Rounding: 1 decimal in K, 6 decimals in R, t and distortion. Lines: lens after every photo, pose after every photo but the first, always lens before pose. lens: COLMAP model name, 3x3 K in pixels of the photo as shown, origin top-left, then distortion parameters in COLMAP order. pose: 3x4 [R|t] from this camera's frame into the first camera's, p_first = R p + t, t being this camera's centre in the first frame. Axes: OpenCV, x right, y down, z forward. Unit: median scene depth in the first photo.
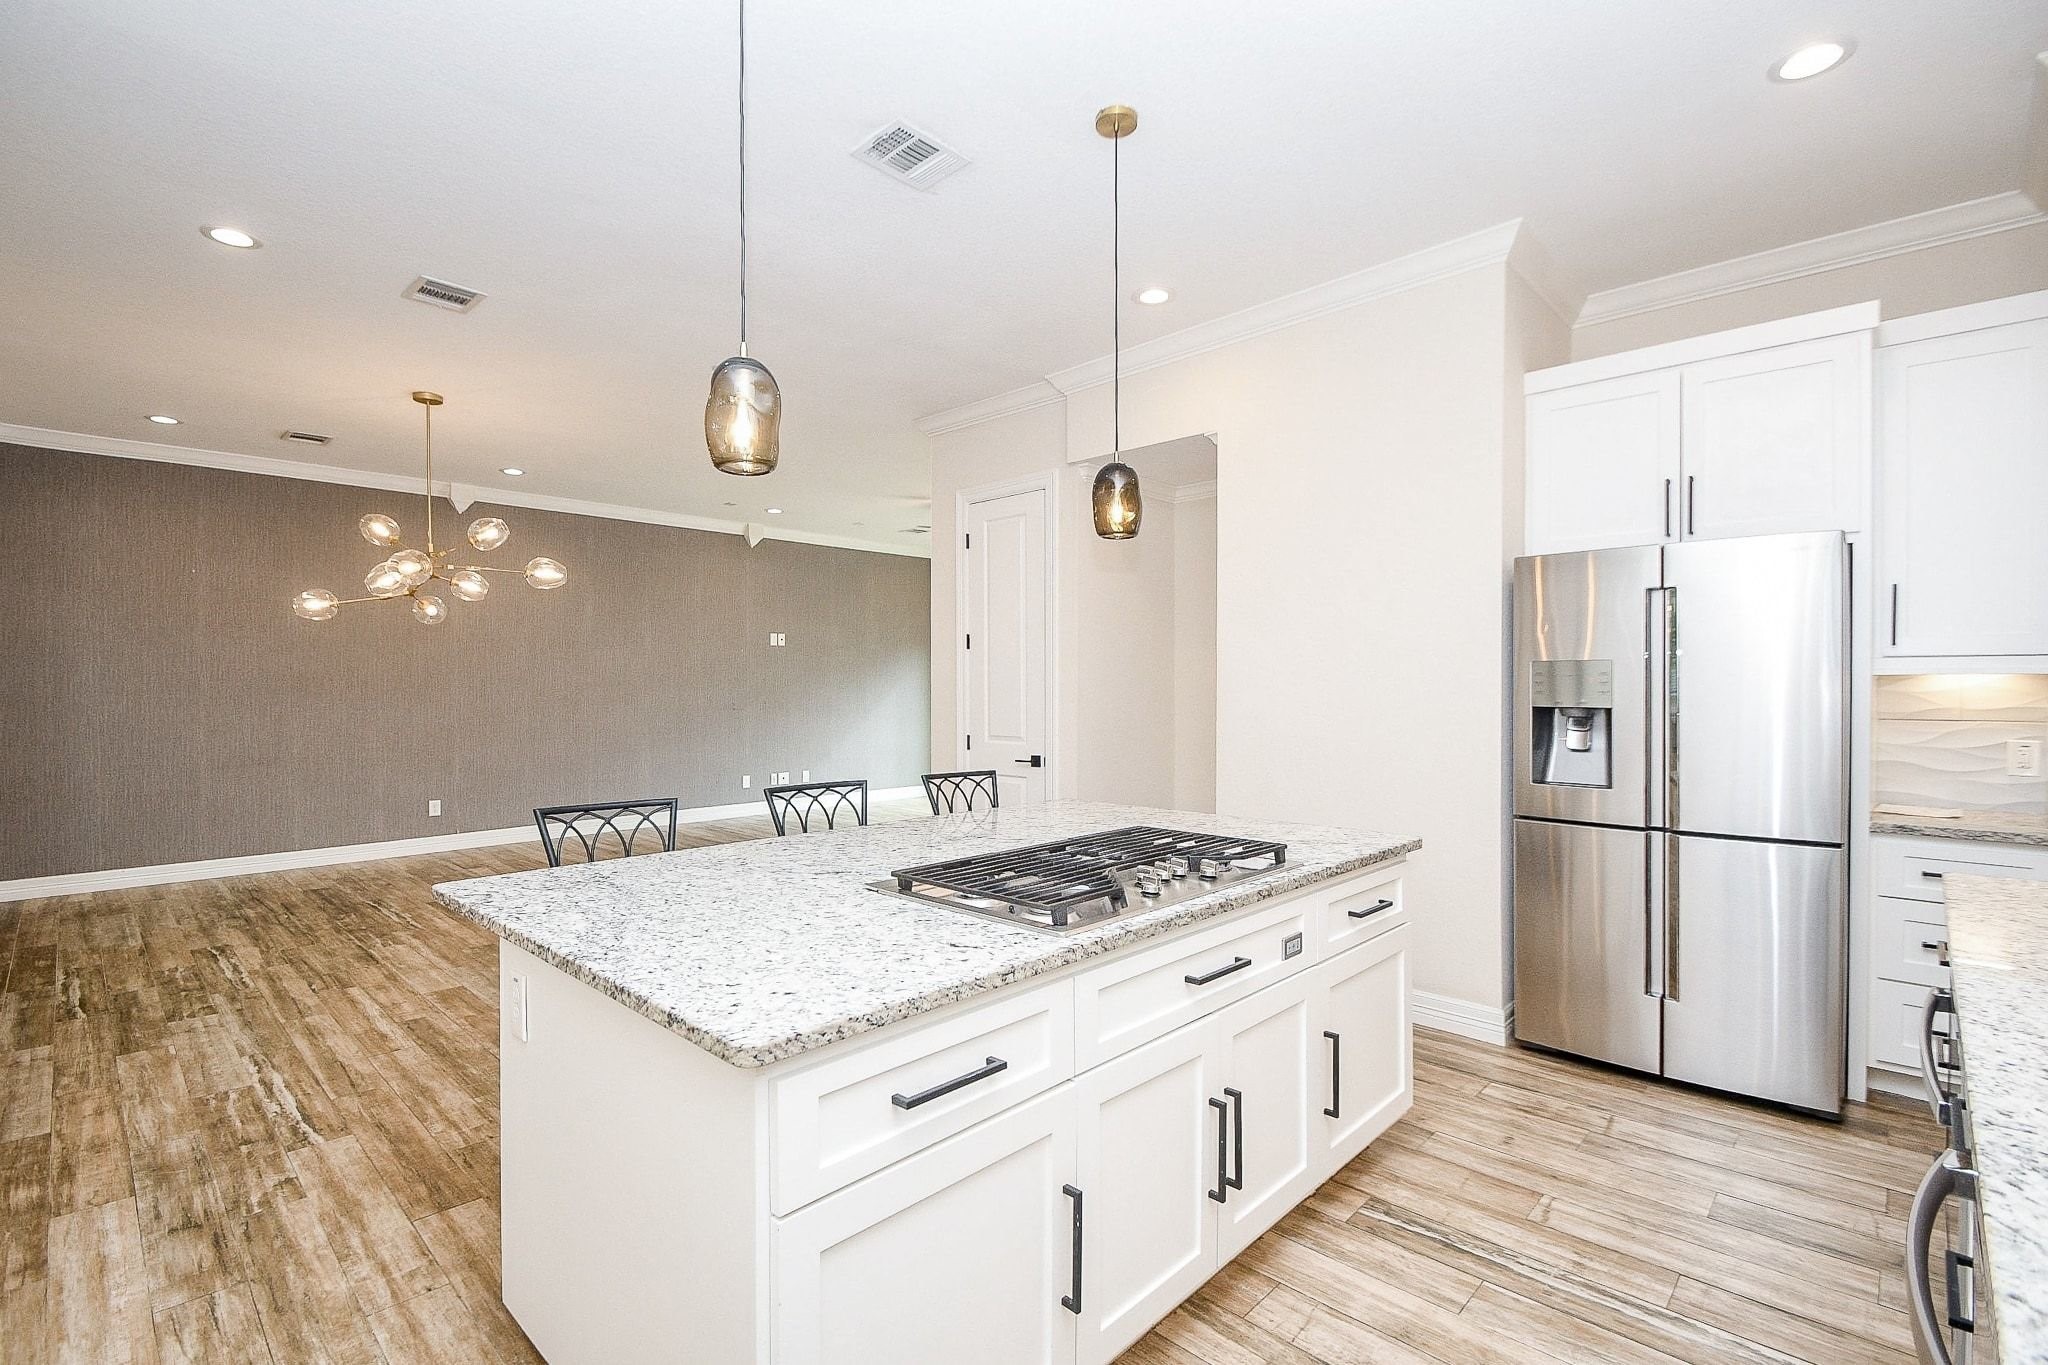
lens RADIAL K [[897.7, 0, 966.9], [0, 897.7, 676.5], [0, 0, 1]] dist [0.007527, -0.008453]
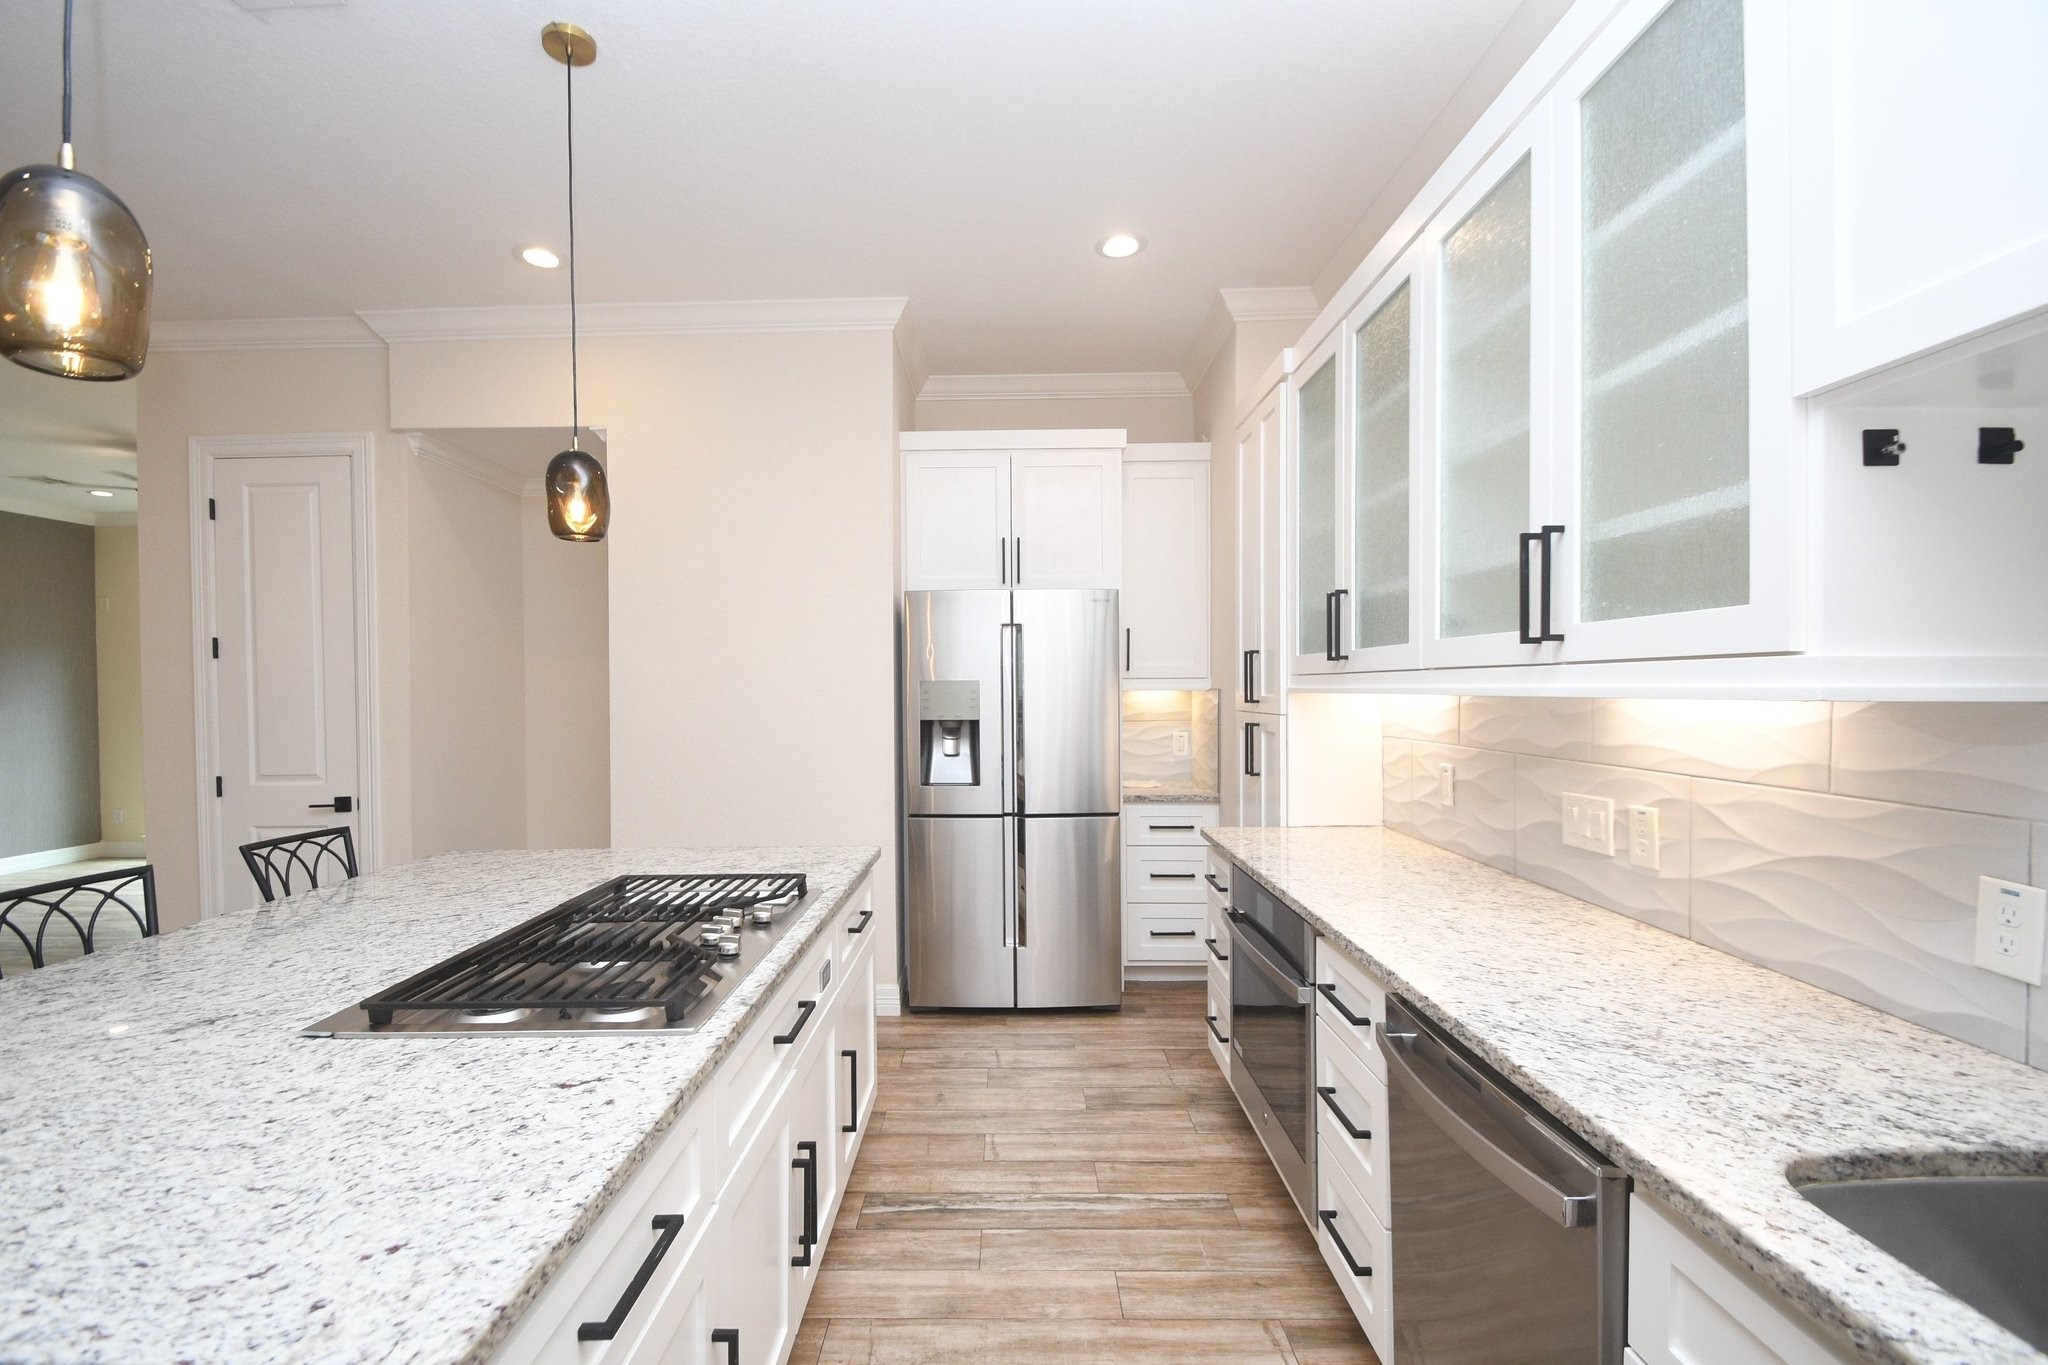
lens RADIAL K [[898.2, 0, 1010.3], [0, 898.2, 697.2], [0, 0, 1]] dist [0.006763, -0.005228]
pose [[0.723934, -0.012601, 0.689755, -0.126102], [0.005876, 0.999910, 0.012100, -0.014021], [-0.689845, -0.004706, 0.723942, 0.102605]]
